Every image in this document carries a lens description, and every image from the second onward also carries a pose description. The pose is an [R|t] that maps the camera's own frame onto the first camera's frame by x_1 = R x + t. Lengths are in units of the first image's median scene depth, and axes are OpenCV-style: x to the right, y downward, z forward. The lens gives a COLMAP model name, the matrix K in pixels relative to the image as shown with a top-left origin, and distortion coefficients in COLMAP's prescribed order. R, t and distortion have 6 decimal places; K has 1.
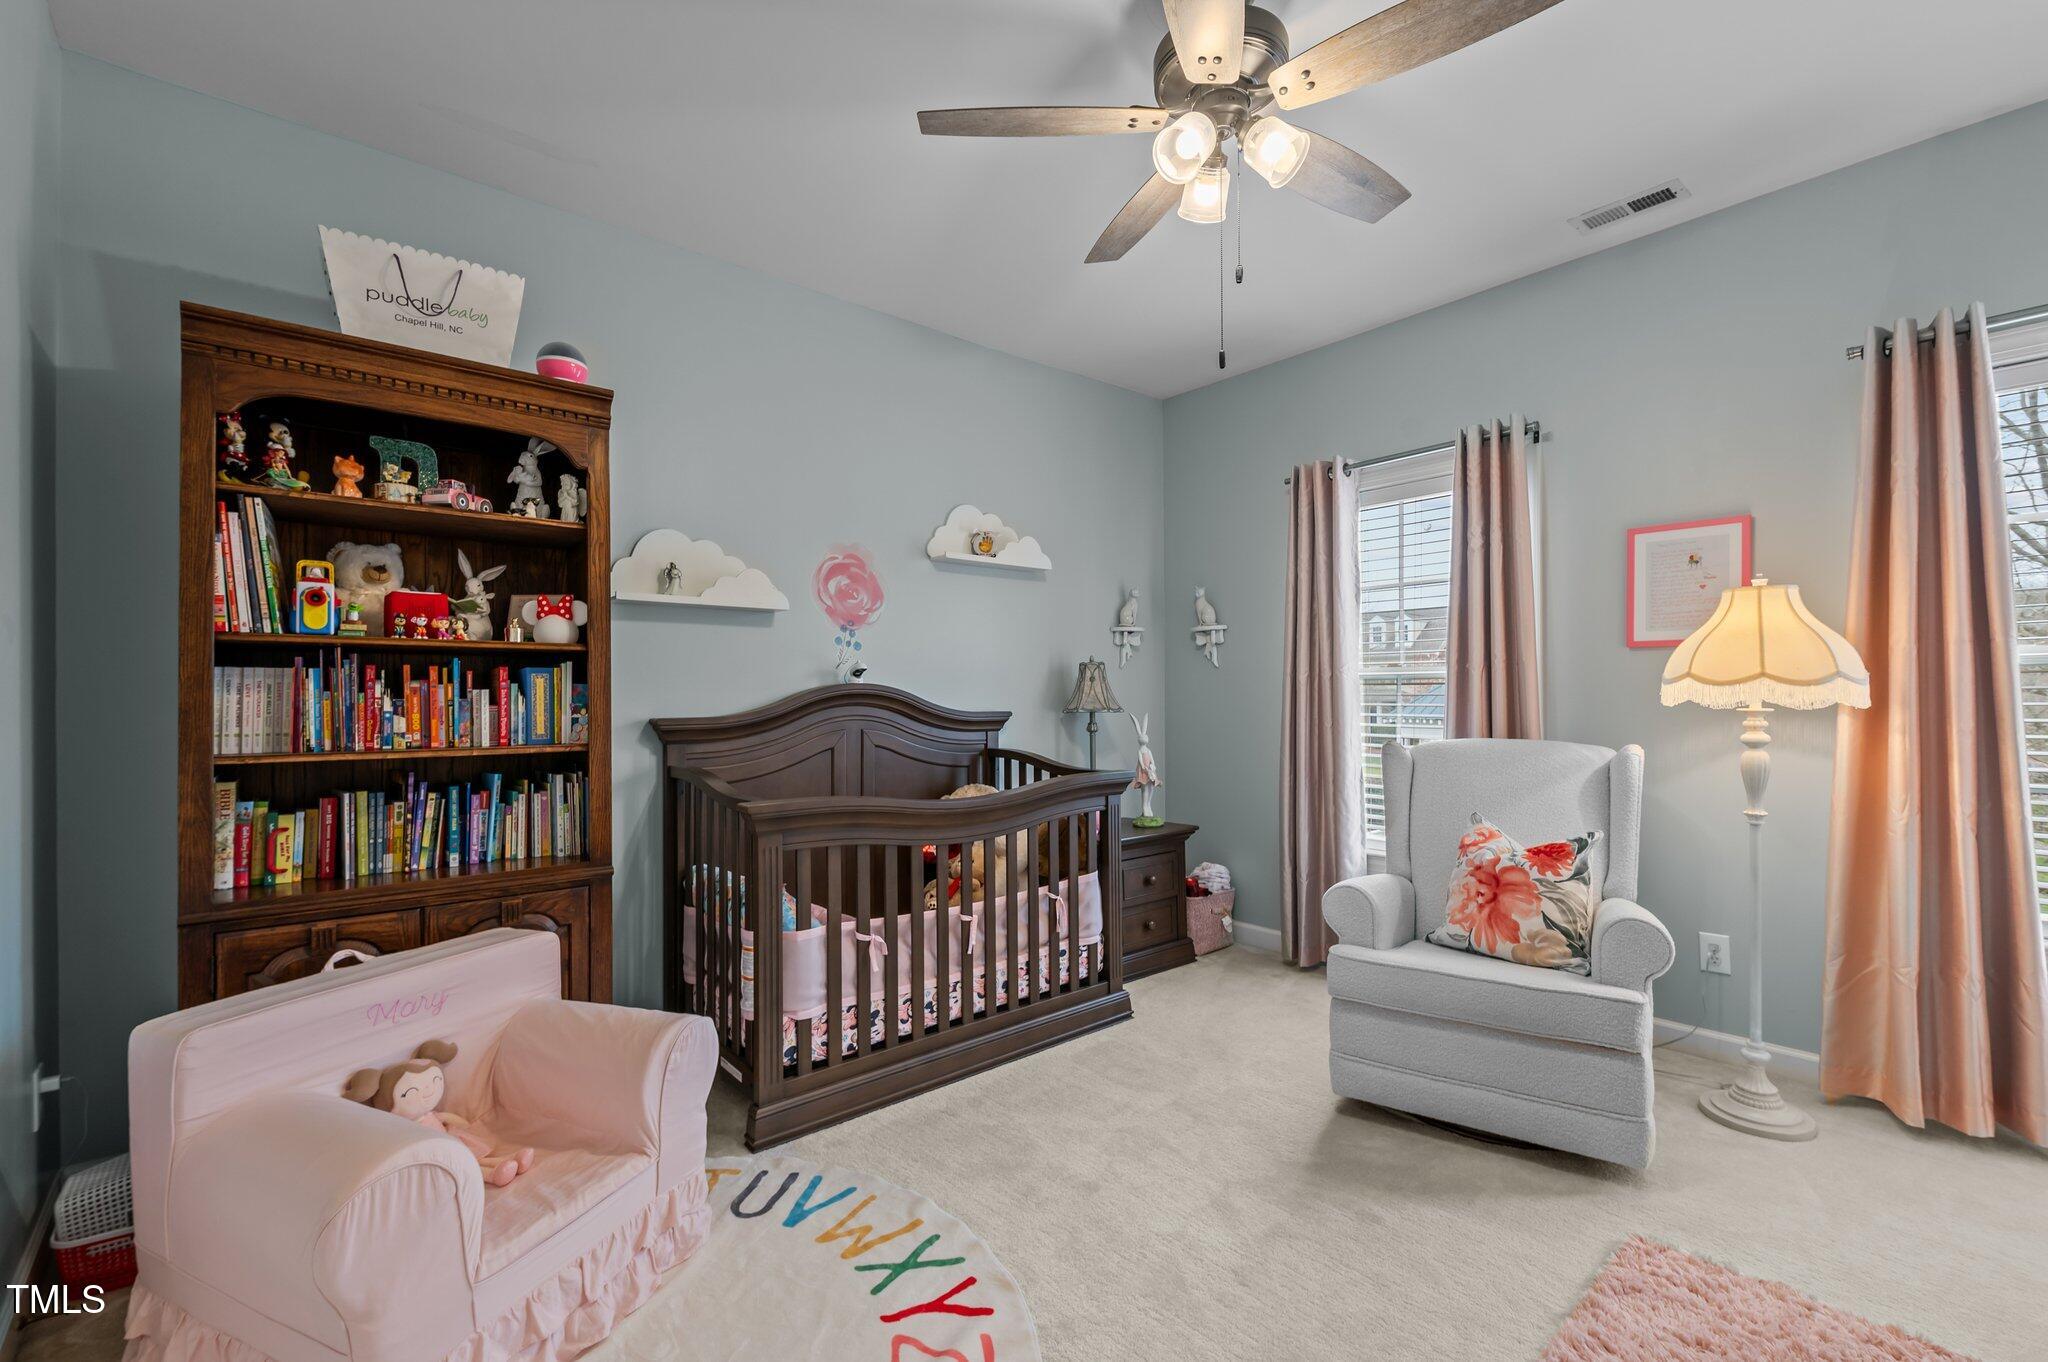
lens RADIAL K [[876.5, 0, 1012.1], [0, 876.5, 688.7], [0, 0, 1]] dist [0.002269, -0.011240]
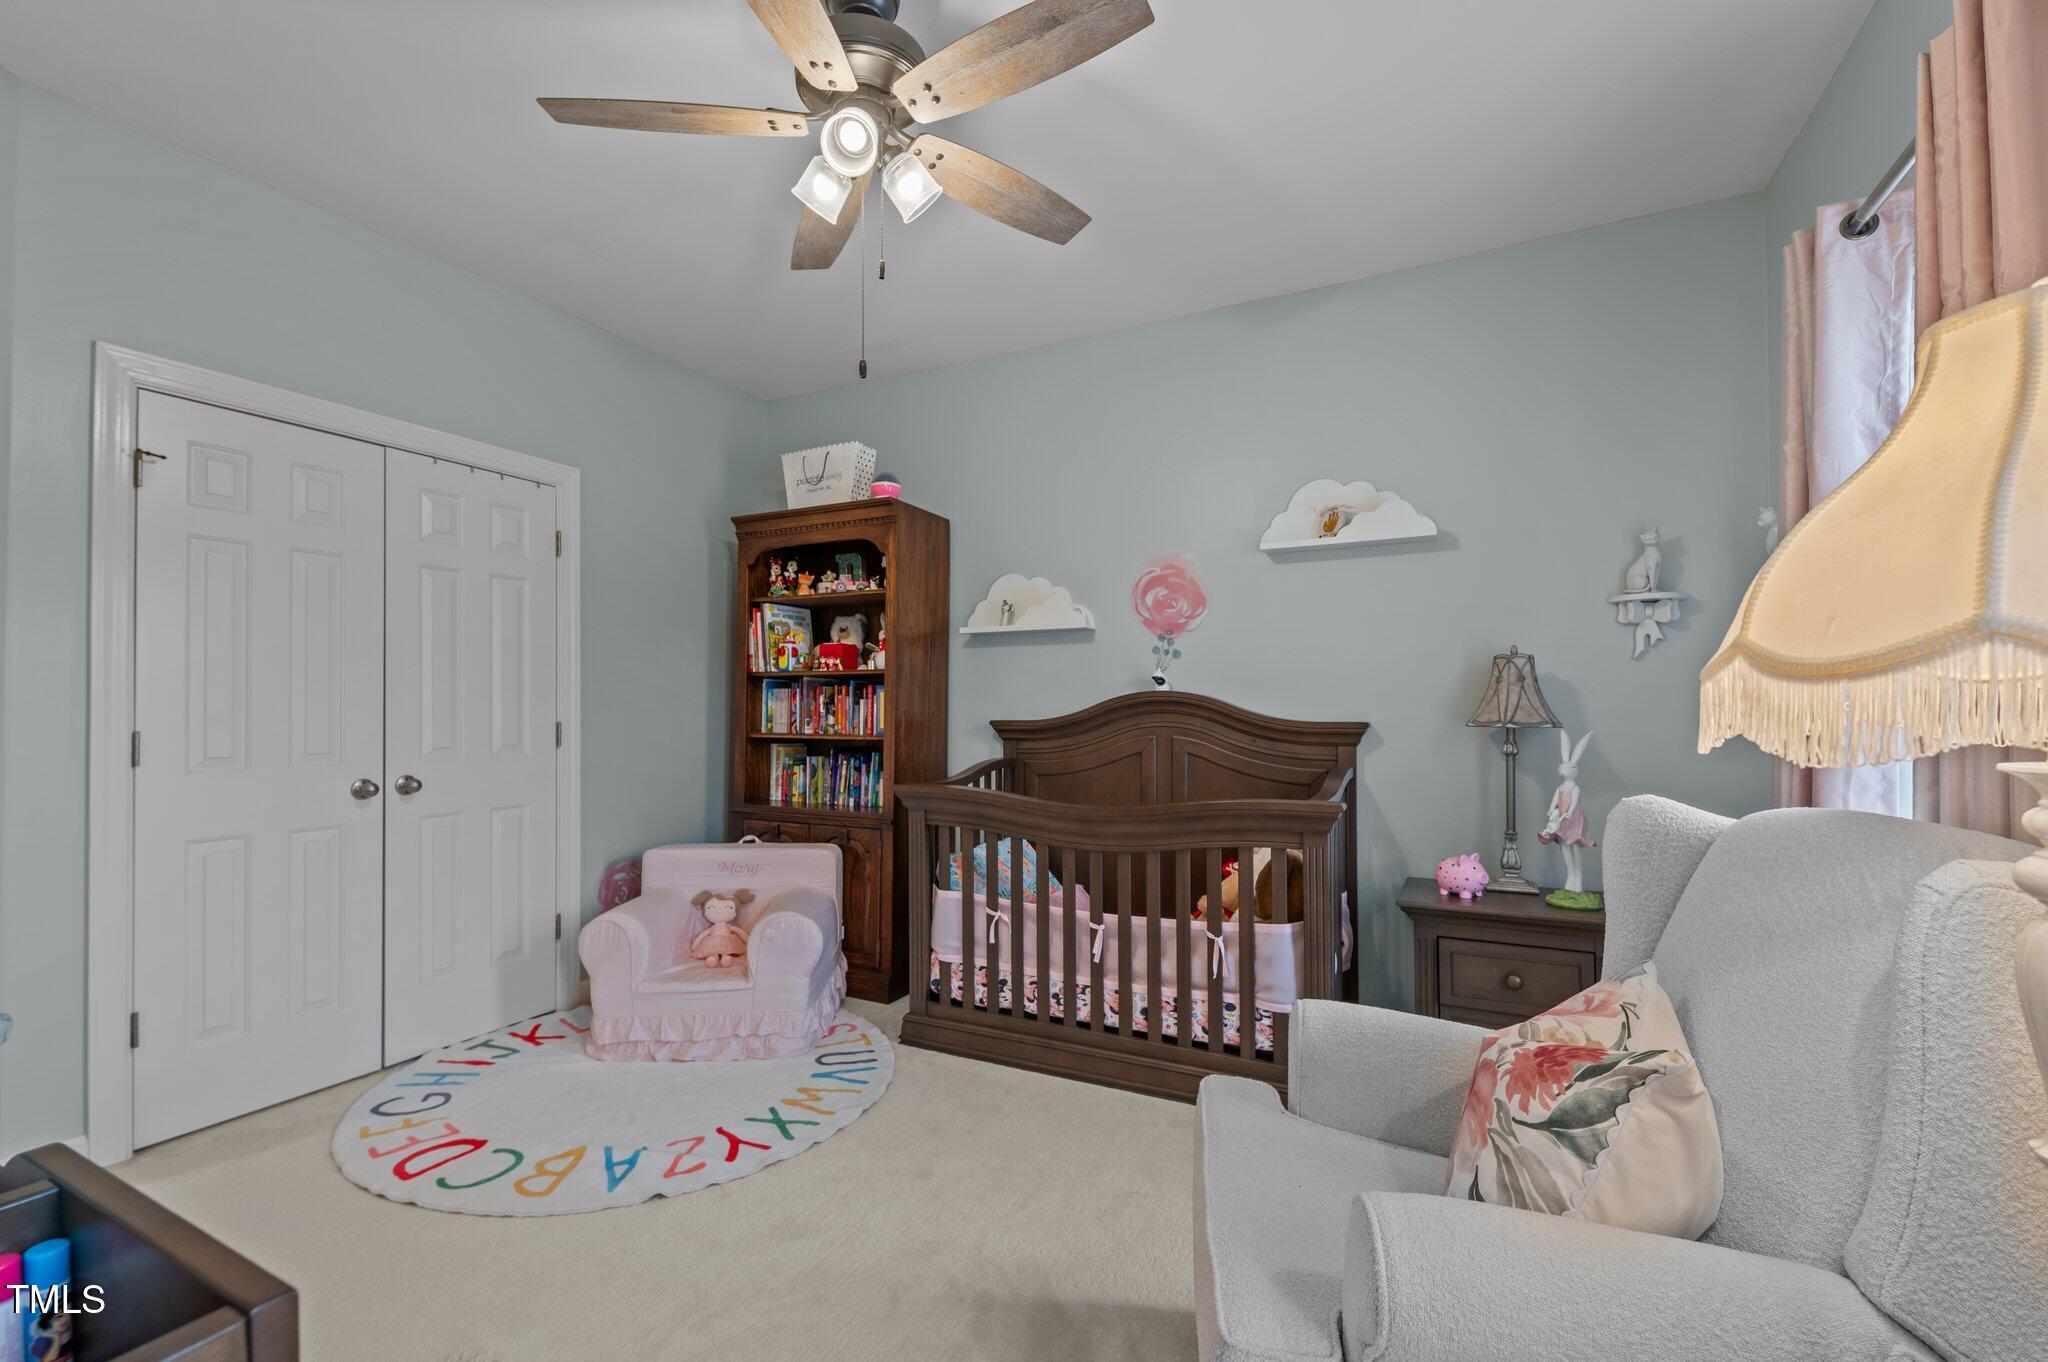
lens RADIAL K [[876.5, 0, 1012.1], [0, 876.5, 688.7], [0, 0, 1]] dist [0.002269, -0.011240]
pose [[0.384751, -0.014990, -0.922899, 0.874716], [0.008372, 0.999884, -0.012750, 0.003792], [0.922982, -0.002821, 0.384832, 0.551963]]
